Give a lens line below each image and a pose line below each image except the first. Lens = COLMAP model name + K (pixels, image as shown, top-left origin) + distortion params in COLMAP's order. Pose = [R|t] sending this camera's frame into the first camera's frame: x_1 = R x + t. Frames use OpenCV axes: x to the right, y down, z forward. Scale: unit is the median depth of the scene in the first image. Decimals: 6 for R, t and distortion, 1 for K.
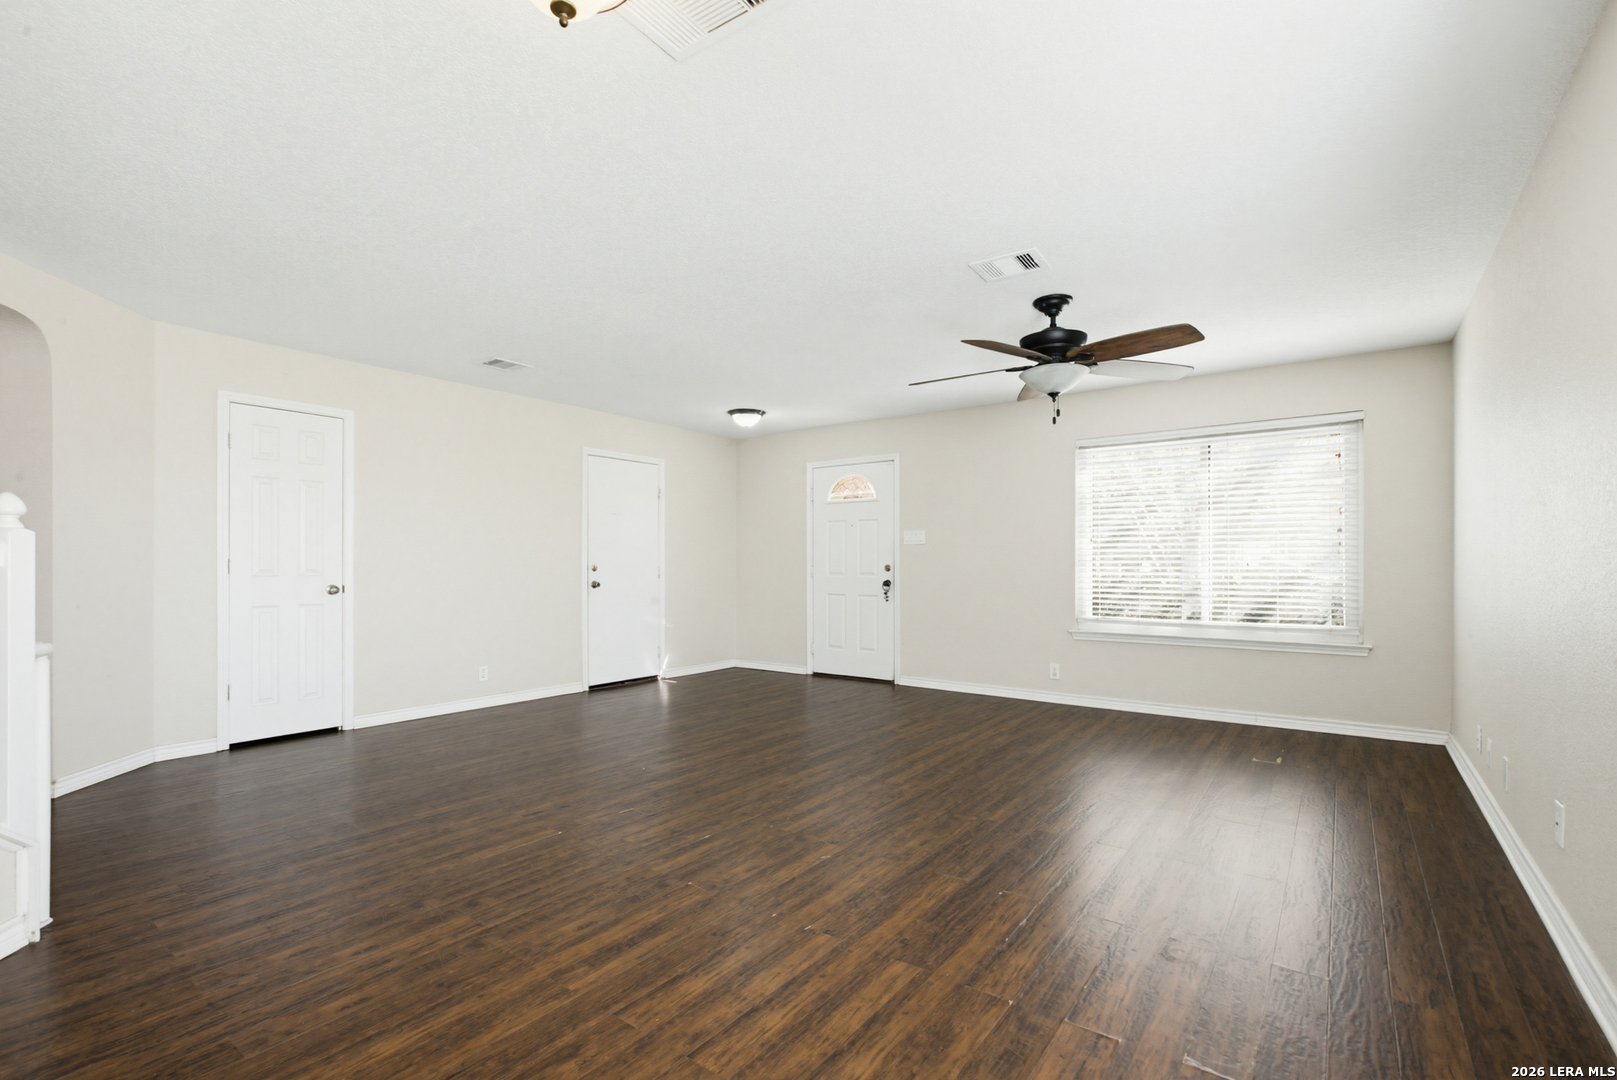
lens RADIAL K [[730.2, 0, 801.7], [0, 730.2, 556.2], [0, 0, 1]] dist [0.001344, -0.000138]
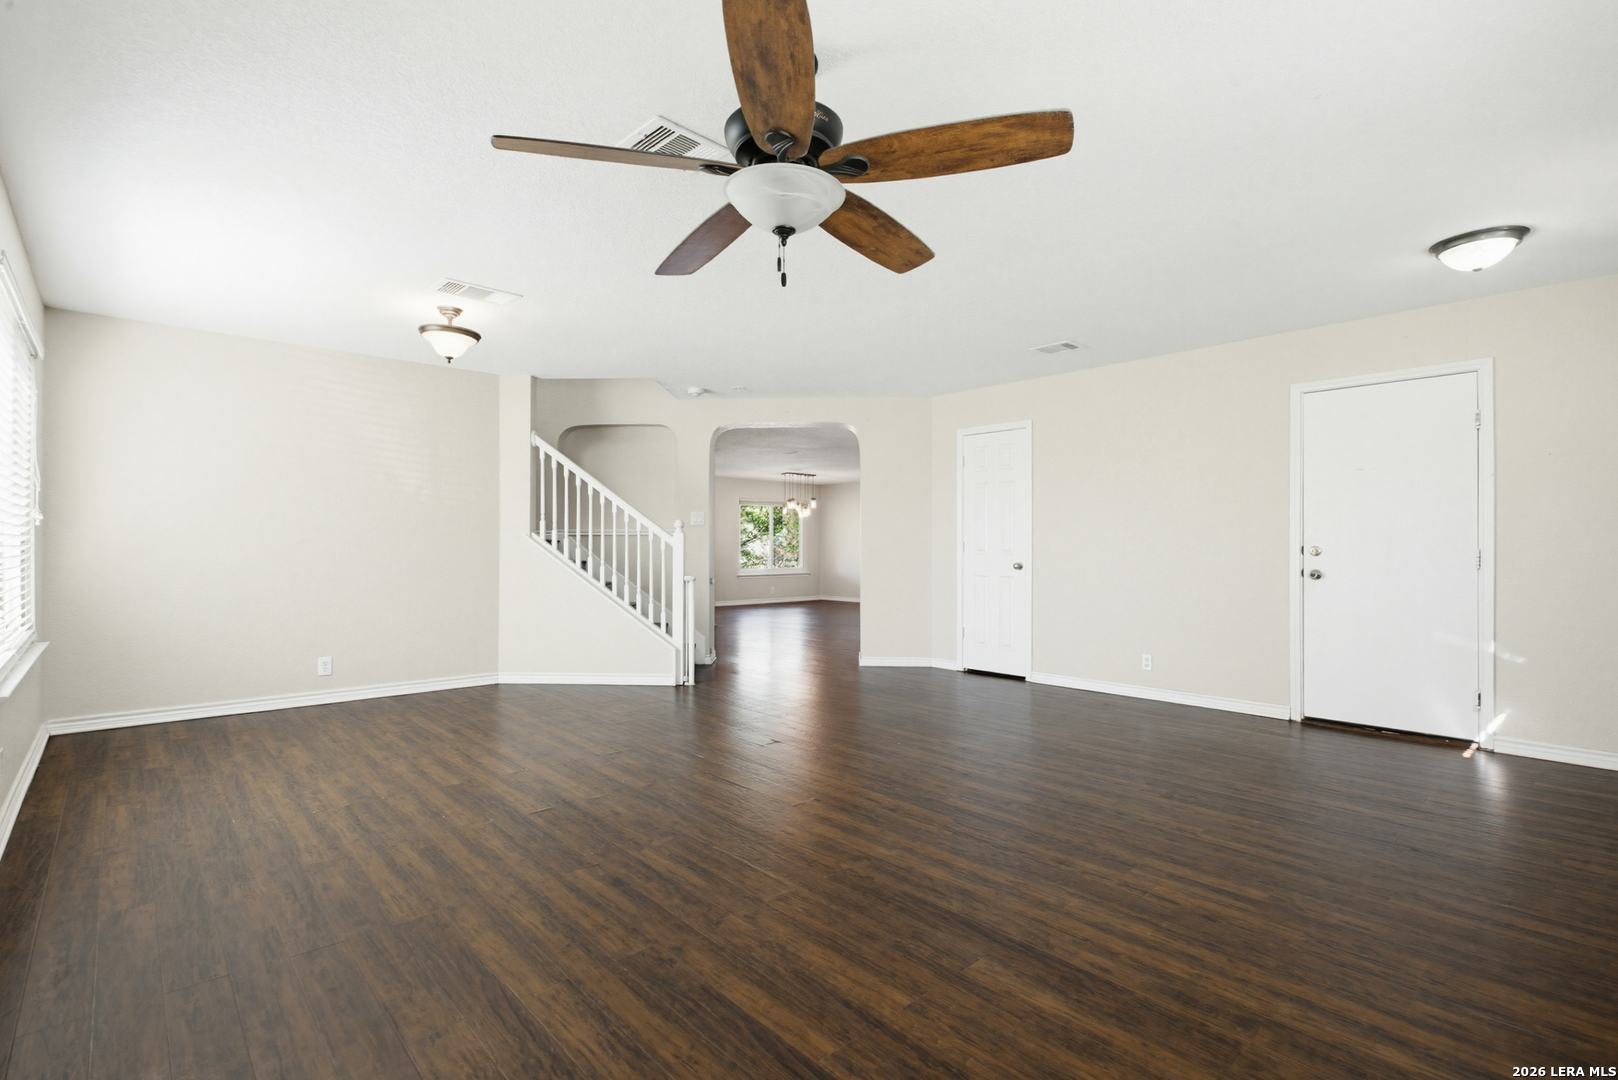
lens RADIAL K [[750.0, 0, 809.0], [0, 750.0, 540.0], [0, 0, 1]] dist [-0.011926, -0.000047]
pose [[-0.186183, -0.010401, -0.982460, 0.727940], [0.008706, 0.999887, -0.012236, 0.013400], [0.982476, -0.010831, -0.186072, 0.921634]]
